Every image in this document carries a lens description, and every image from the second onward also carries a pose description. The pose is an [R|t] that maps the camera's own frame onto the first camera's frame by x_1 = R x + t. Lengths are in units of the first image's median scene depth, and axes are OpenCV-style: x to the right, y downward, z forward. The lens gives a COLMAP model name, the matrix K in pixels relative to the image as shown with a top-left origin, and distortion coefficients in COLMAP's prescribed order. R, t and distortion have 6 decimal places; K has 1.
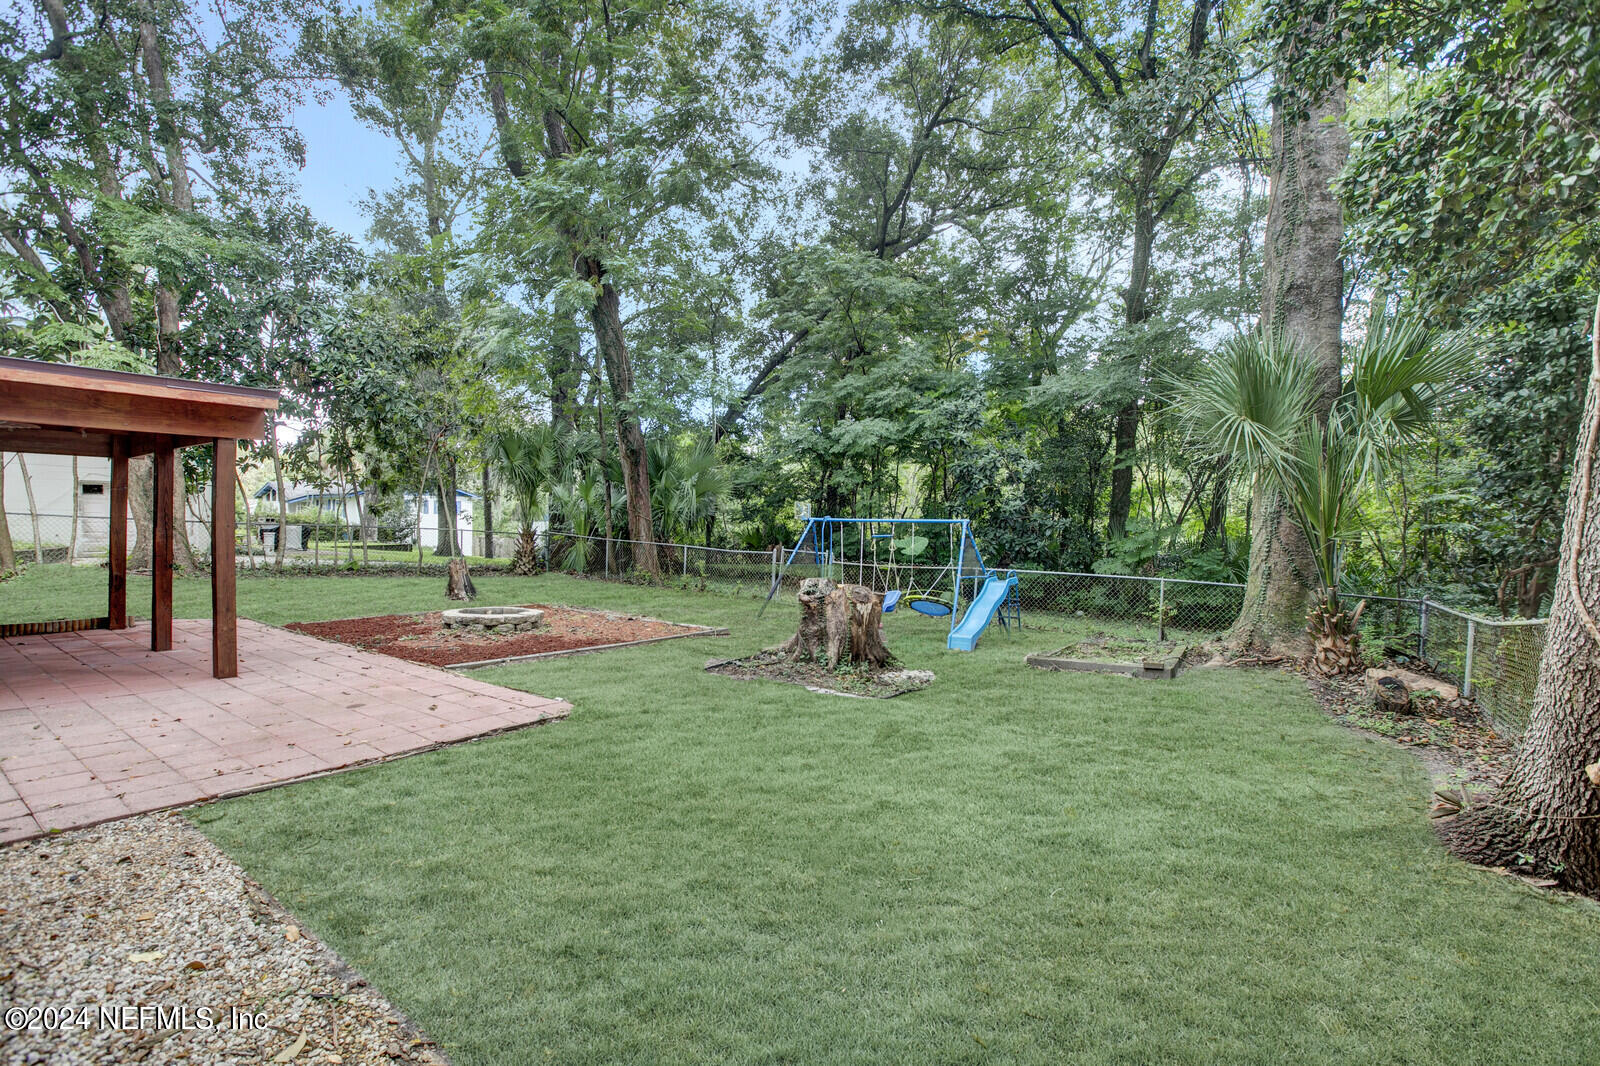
lens RADIAL K [[735.4, 0, 800.0], [0, 735.4, 533.0], [0, 0, 1]] dist [-0.017002, 0.000061]
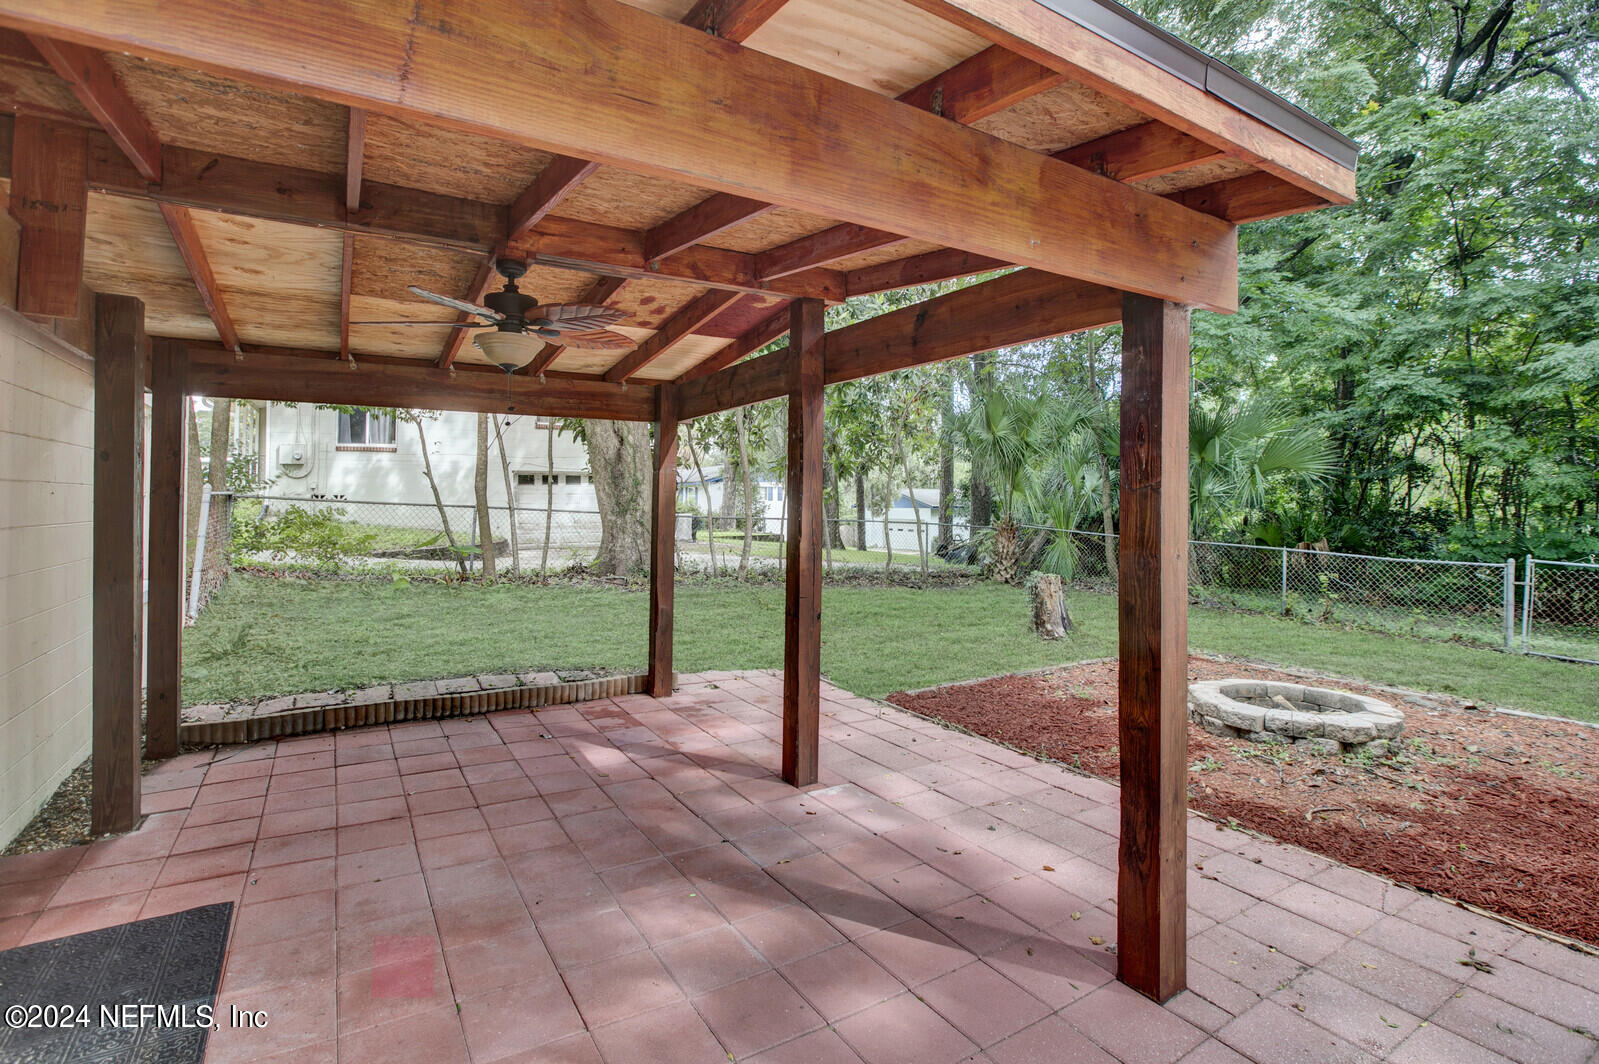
lens RADIAL K [[734.9, 0, 799.5], [0, 734.9, 532.0], [0, 0, 1]] dist [-0.017002, 0.000061]
pose [[0.935587, 0.005765, -0.353049, -0.543040], [0.001422, 0.999797, 0.020094, -0.017155], [0.353093, -0.019302, 0.935389, 0.409032]]
